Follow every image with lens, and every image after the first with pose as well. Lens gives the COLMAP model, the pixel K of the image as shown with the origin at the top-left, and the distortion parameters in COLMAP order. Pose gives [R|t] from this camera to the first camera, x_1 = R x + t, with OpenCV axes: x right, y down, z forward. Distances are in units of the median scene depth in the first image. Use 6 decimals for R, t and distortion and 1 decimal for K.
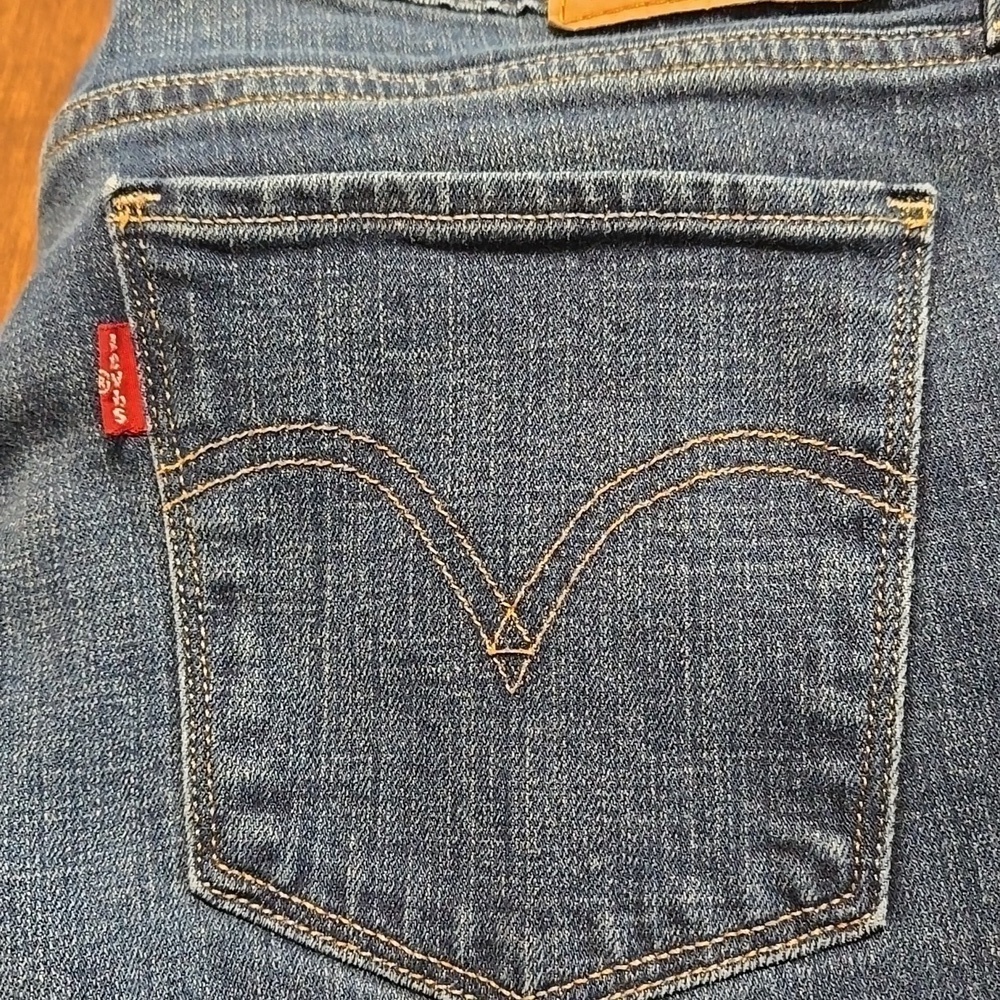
lens RADIAL K [[1371.3, 0, 503.8], [0, 1371.3, 499.9], [0, 0, 1]] dist [0.025625, 0.000000]
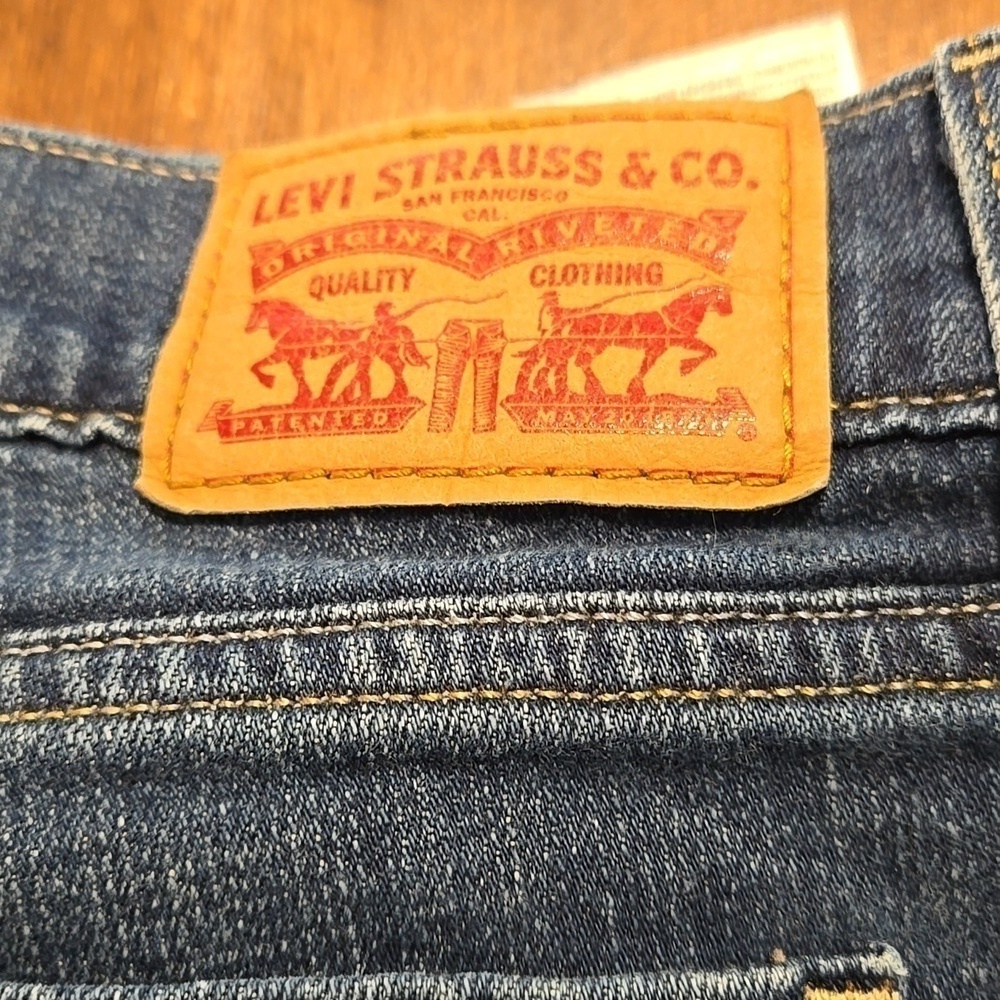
lens RADIAL K [[1371.3, 0, 496.0], [0, 1371.3, 499.0], [0, 0, 1]] dist [0.025625, 0.000000]
pose [[0.997327, -0.019725, 0.070348, 0.138049], [0.009777, 0.990238, 0.139042, -0.447185], [-0.072404, -0.137983, 0.987785, 0.547238]]
